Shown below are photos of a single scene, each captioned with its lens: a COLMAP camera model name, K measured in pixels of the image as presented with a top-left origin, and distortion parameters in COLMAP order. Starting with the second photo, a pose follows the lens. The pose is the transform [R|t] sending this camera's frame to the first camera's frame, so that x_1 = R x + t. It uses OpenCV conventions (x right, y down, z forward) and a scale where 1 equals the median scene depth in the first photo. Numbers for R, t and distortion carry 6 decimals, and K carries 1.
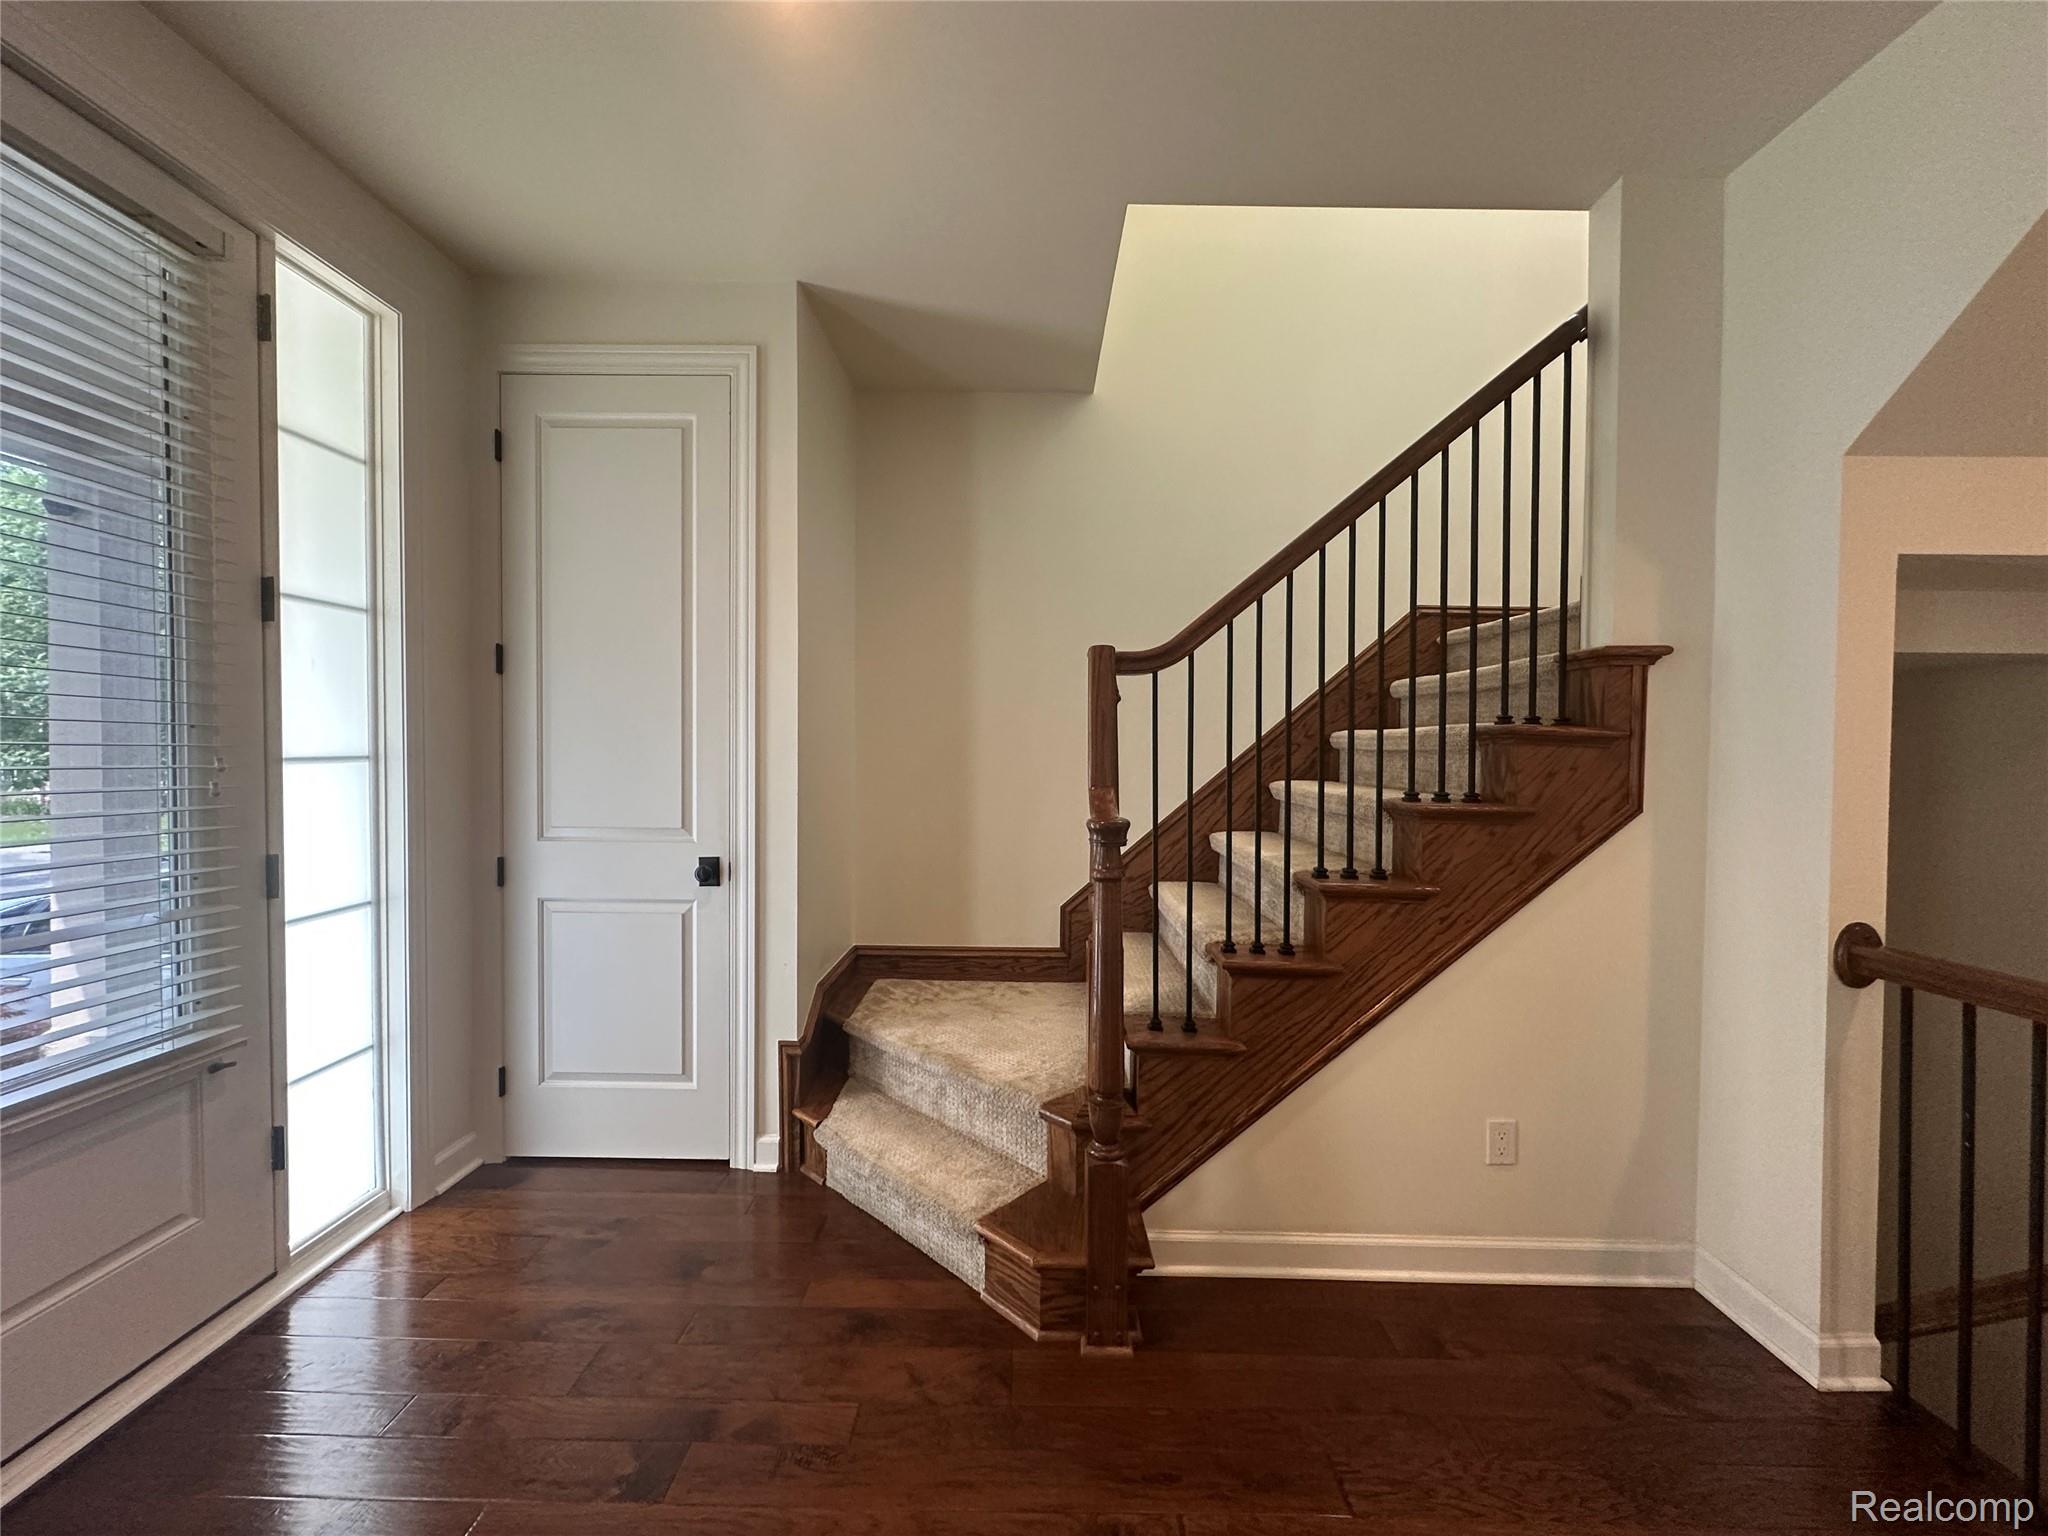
lens RADIAL K [[820.1, 0, 1022.4], [0, 820.1, 766.6], [0, 0, 1]] dist [-0.001526, 0.000442]
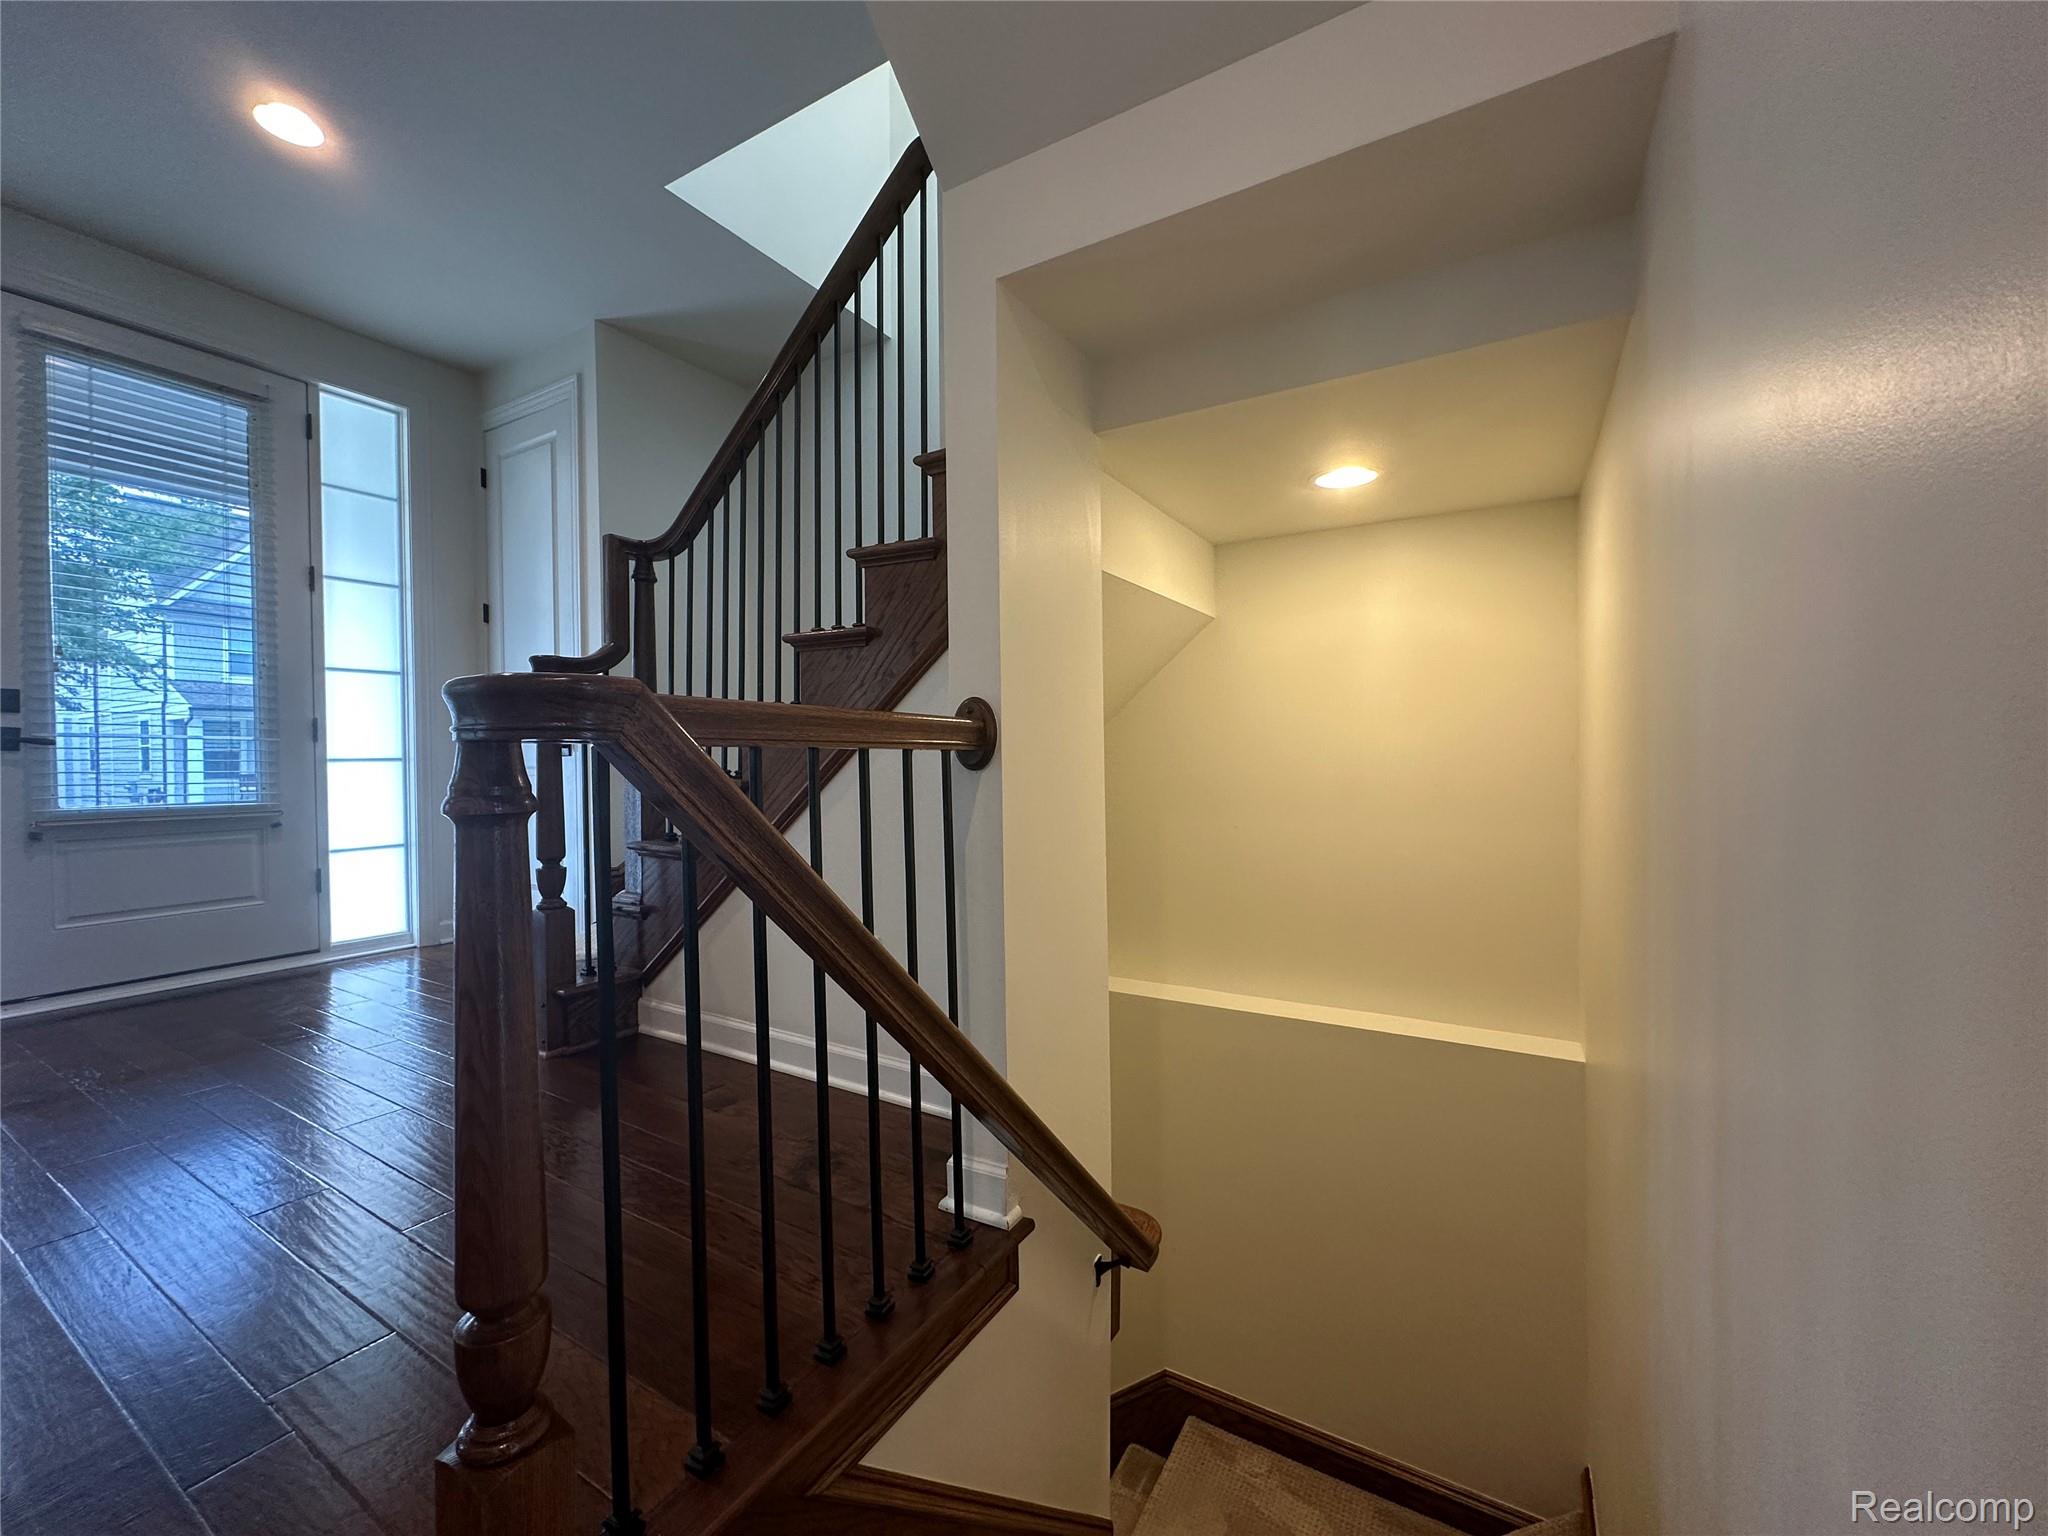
lens RADIAL K [[820.1, 0, 1022.4], [0, 820.1, 766.6], [0, 0, 1]] dist [-0.001526, 0.000442]
pose [[0.863492, -0.012121, -0.504218, 1.230741], [0.003677, 0.999836, -0.017739, 0.229948], [0.504350, 0.013464, 0.863394, 0.201151]]
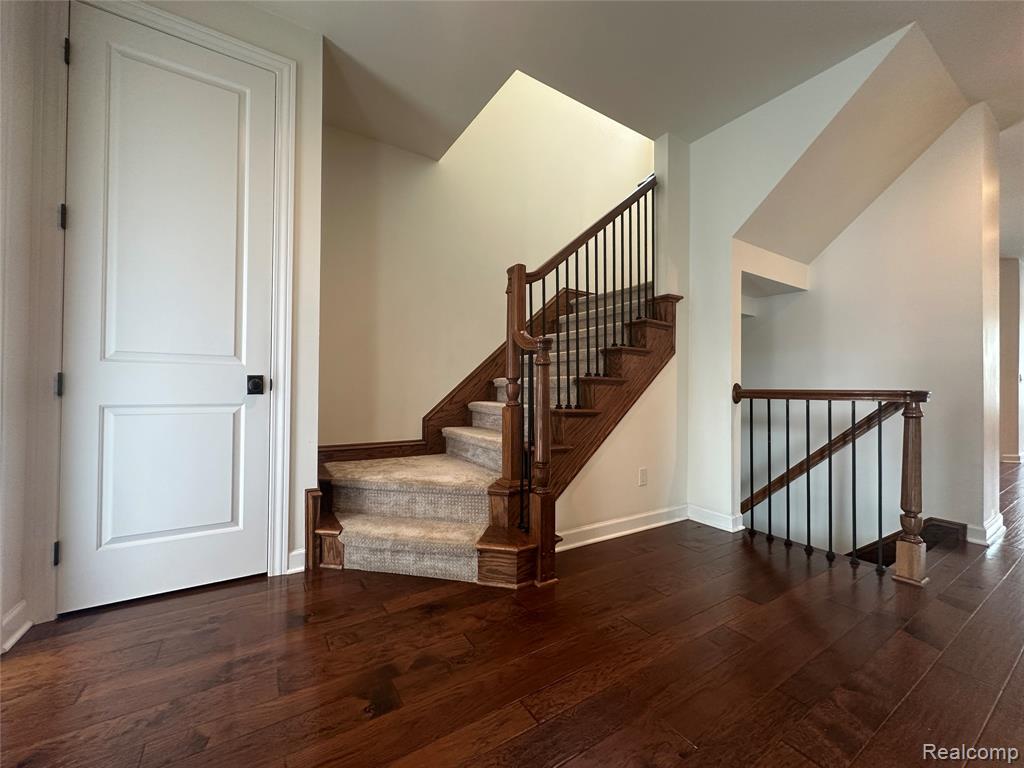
lens RADIAL K [[410.1, 0, 511.2], [0, 410.1, 383.3], [0, 0, 1]] dist [-0.001526, 0.000442]
pose [[0.837837, 0.003850, 0.545908, -0.477865], [0.010589, 0.999672, -0.023302, 0.177630], [-0.545818, 0.025304, 0.837521, 0.112363]]
